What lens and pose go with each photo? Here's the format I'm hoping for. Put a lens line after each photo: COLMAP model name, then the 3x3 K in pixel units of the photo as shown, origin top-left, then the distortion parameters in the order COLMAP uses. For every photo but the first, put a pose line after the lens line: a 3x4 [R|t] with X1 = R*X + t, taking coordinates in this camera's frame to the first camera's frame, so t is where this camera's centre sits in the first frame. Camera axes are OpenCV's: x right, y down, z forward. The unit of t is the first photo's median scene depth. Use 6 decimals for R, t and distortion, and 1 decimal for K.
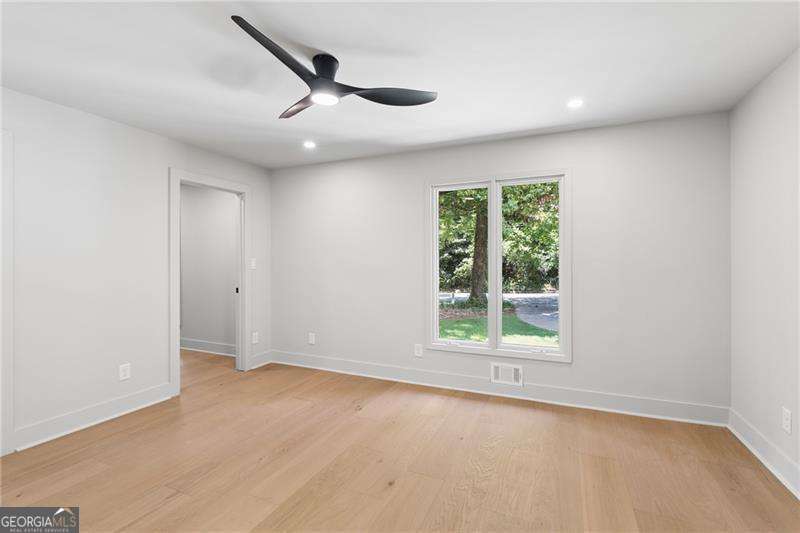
lens RADIAL K [[363.8, 0, 397.8], [0, 363.8, 263.1], [0, 0, 1]] dist [-0.000099, 0.000446]
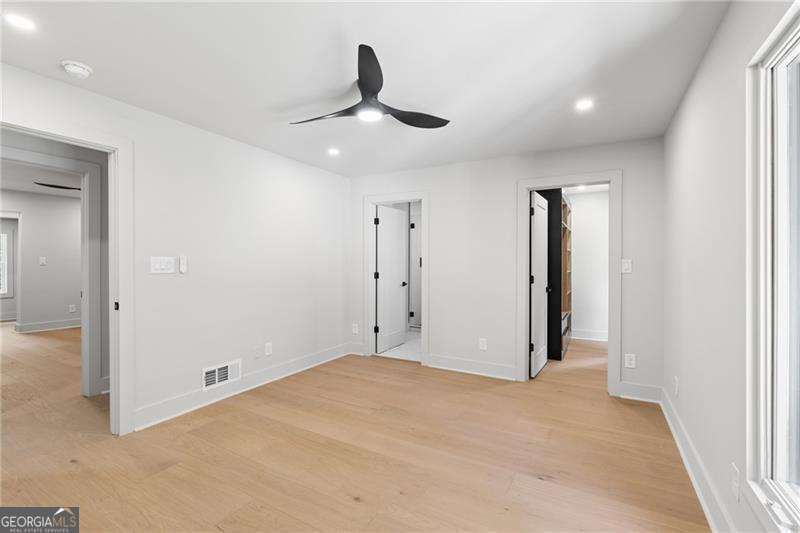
lens RADIAL K [[363.8, 0, 396.9], [0, 363.8, 263.8], [0, 0, 1]] dist [-0.000099, 0.000446]
pose [[-0.105724, 0.004925, -0.994383, 0.621193], [-0.007982, 0.999951, 0.005801, -0.004728], [0.994363, 0.008551, -0.105680, 0.823210]]
